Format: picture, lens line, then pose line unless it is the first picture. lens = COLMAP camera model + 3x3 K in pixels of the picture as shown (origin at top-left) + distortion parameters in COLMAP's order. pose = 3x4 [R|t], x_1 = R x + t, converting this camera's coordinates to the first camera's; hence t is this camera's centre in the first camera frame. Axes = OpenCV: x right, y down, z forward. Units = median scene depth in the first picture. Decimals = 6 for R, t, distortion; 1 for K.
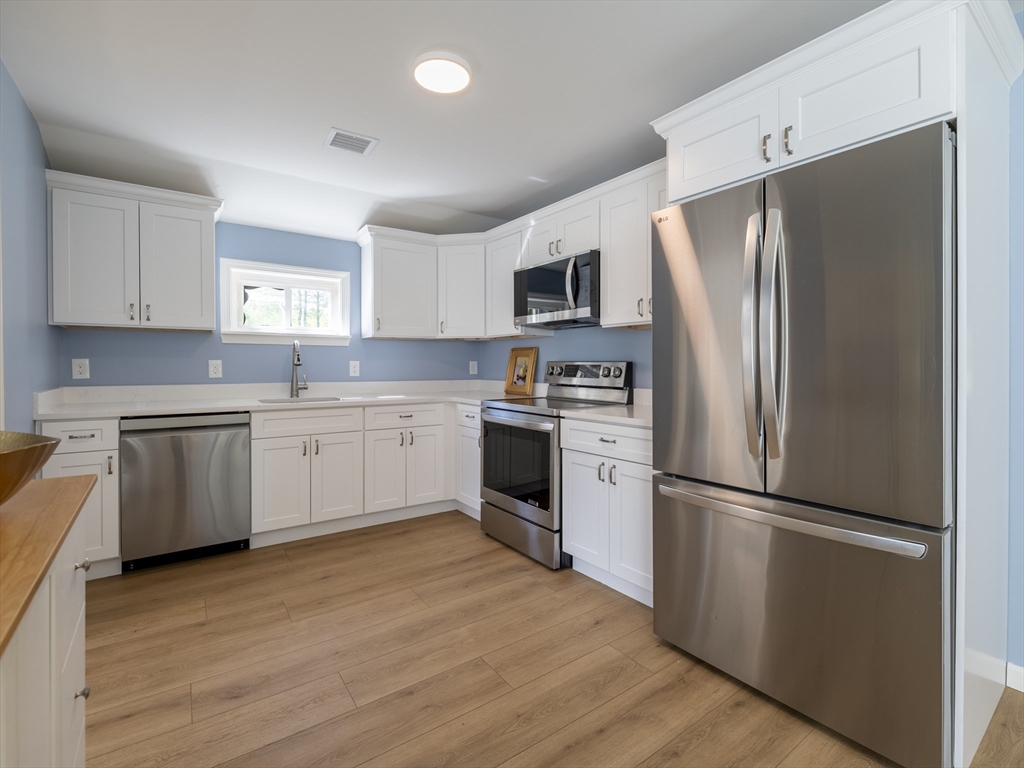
lens RADIAL K [[471.4, 0, 514.0], [0, 471.4, 370.7], [0, 0, 1]] dist [-0.003114, -0.000373]
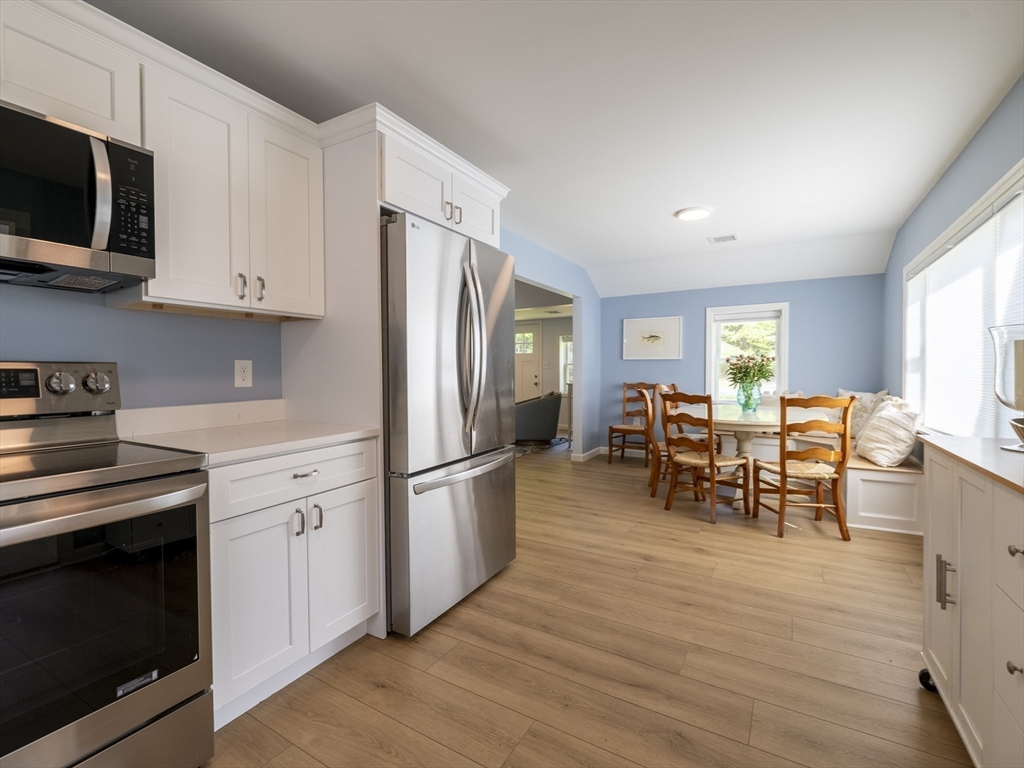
lens RADIAL K [[463.7, 0, 507.7], [0, 463.7, 381.2], [0, 0, 1]] dist [-0.002477, -0.000451]
pose [[-0.394457, -0.021800, 0.918656, -0.720828], [0.014448, 0.999448, 0.029921, -0.013445], [-0.918801, 0.025075, -0.393924, 1.255383]]
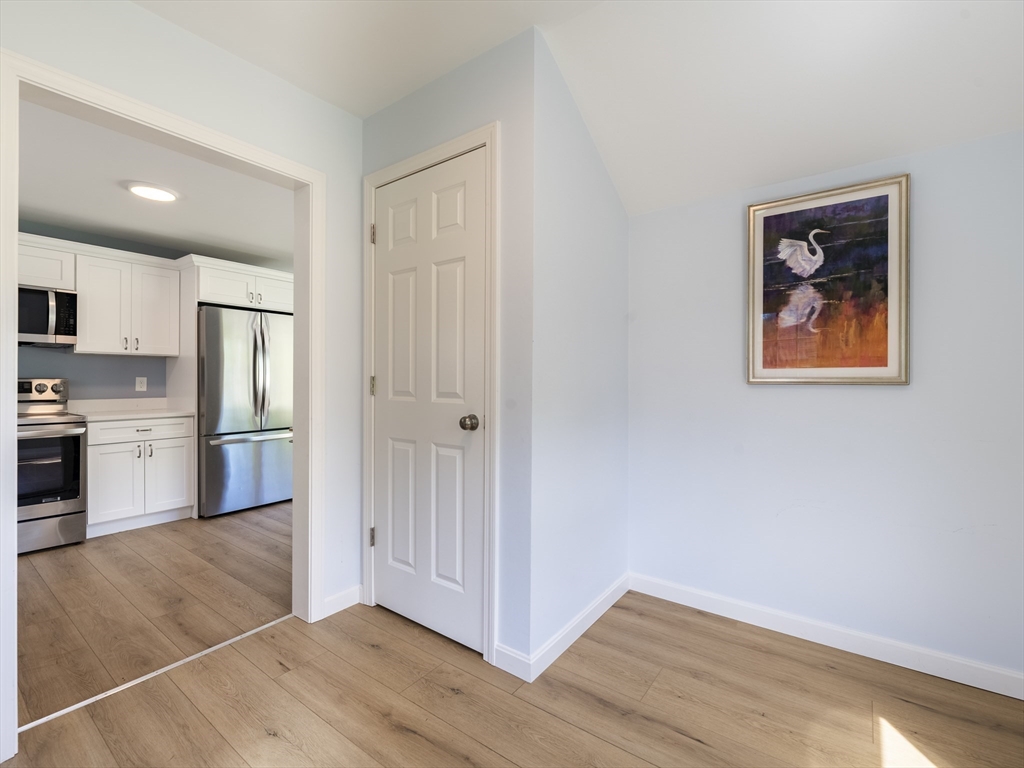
lens RADIAL K [[463.7, 0, 507.7], [0, 463.7, 381.2], [0, 0, 1]] dist [-0.002477, -0.000451]
pose [[-0.293137, -0.000584, 0.956070, -2.074268], [0.007434, 0.999968, 0.002890, -0.014813], [-0.956042, 0.007955, -0.293123, 0.365474]]
